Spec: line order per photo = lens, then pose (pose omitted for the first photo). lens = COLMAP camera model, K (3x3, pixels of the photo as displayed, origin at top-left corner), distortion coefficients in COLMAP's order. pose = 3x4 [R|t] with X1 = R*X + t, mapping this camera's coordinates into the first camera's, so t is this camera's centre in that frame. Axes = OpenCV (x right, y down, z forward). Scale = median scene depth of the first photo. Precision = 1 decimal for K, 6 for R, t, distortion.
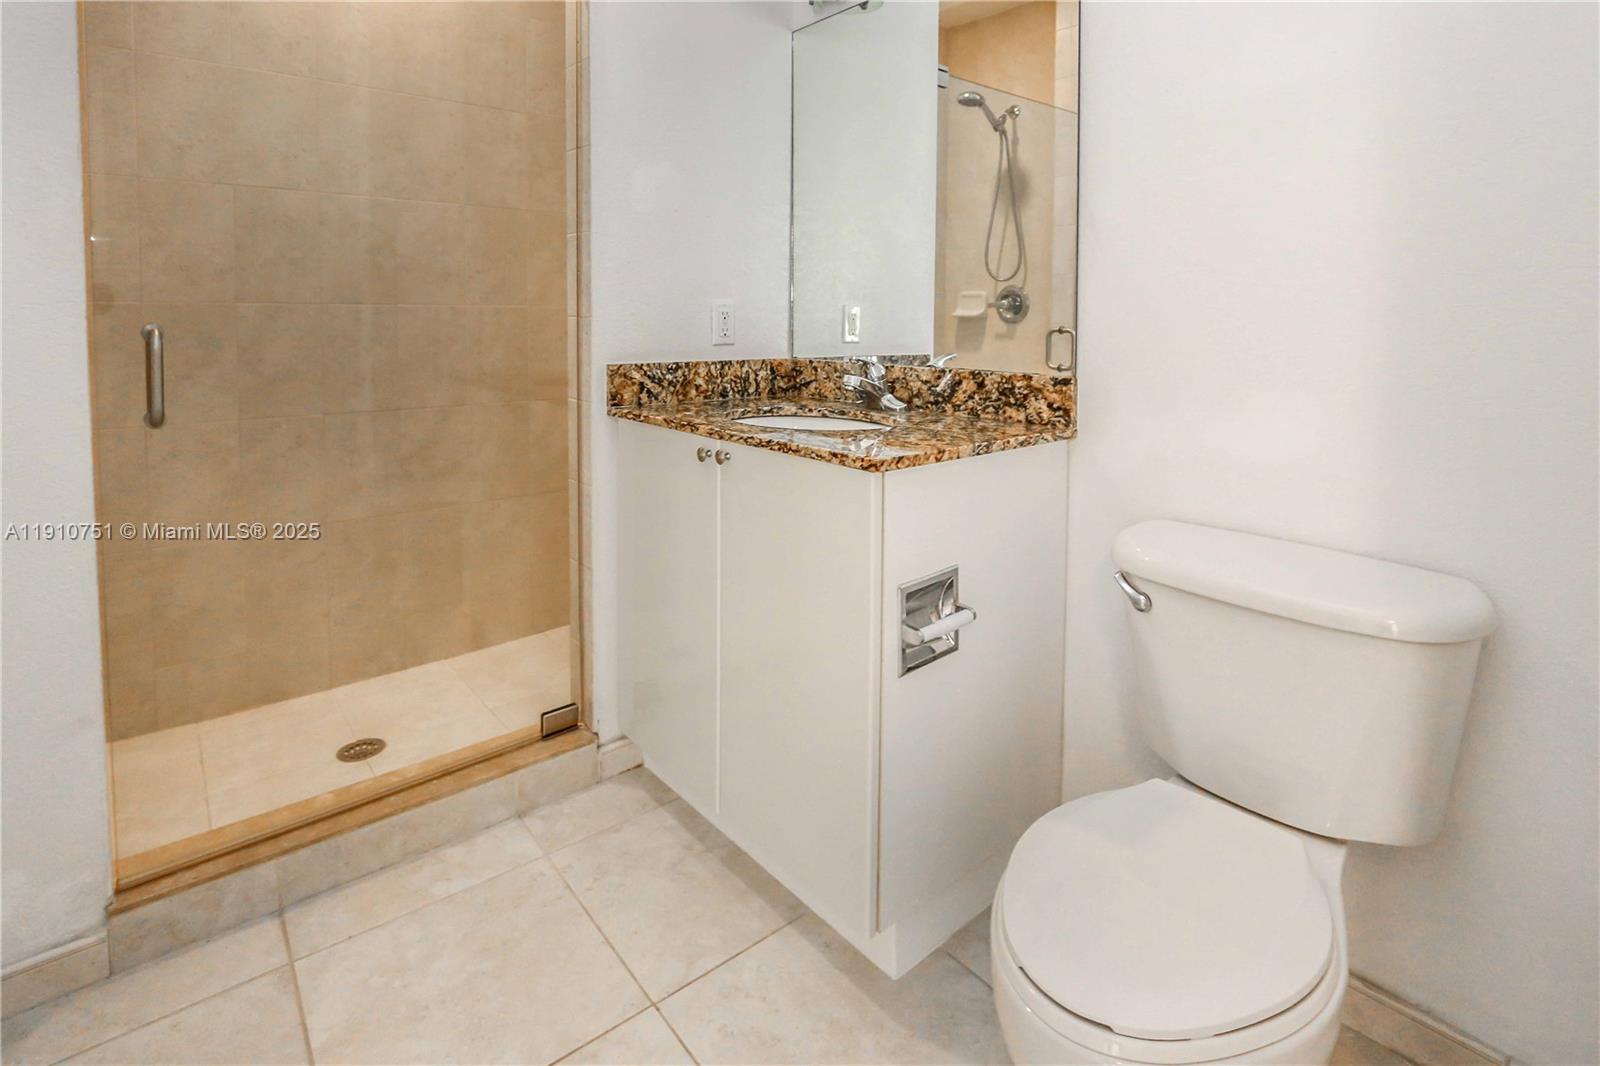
lens RADIAL K [[783.0, 0, 799.3], [0, 783.0, 456.7], [0, 0, 1]] dist [-0.000835, 0.001134]
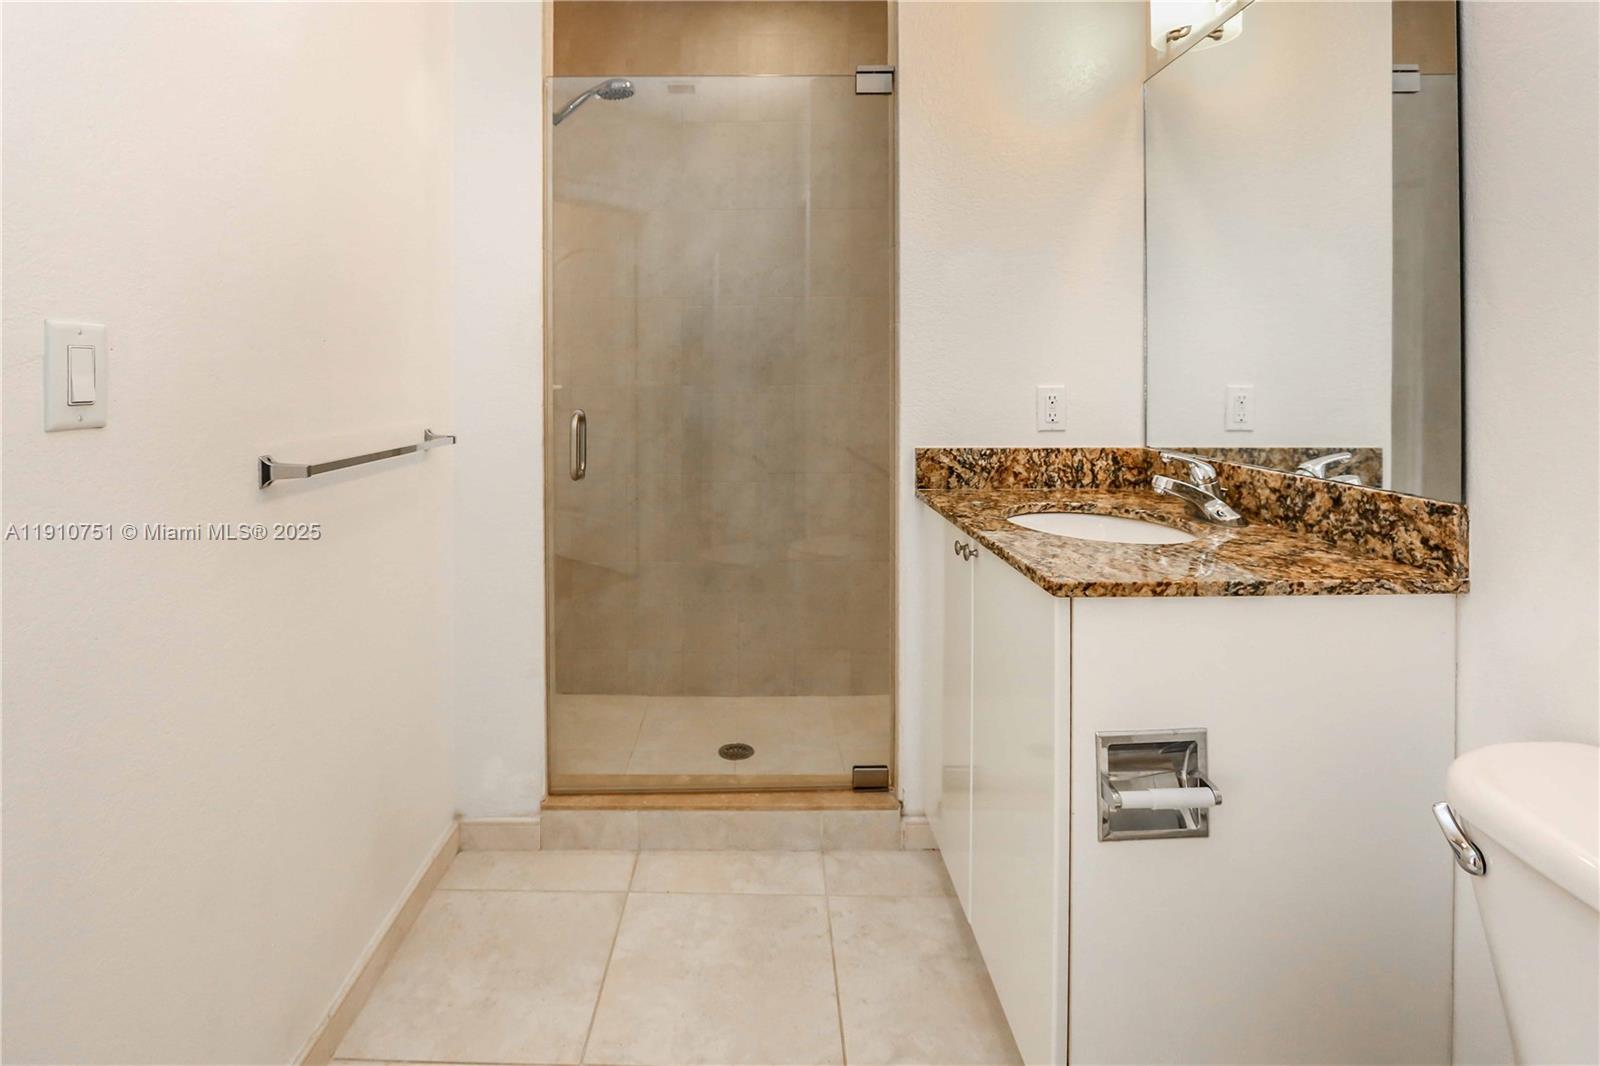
lens RADIAL K [[793.1, 0, 751.7], [0, 793.1, 494.7], [0, 0, 1]] dist [0.001089, 0.000506]
pose [[0.763209, 0.084940, -0.640544, 0.260819], [-0.102854, 0.994653, 0.009347, -0.043131], [0.637913, 0.058749, 0.767865, 0.060085]]
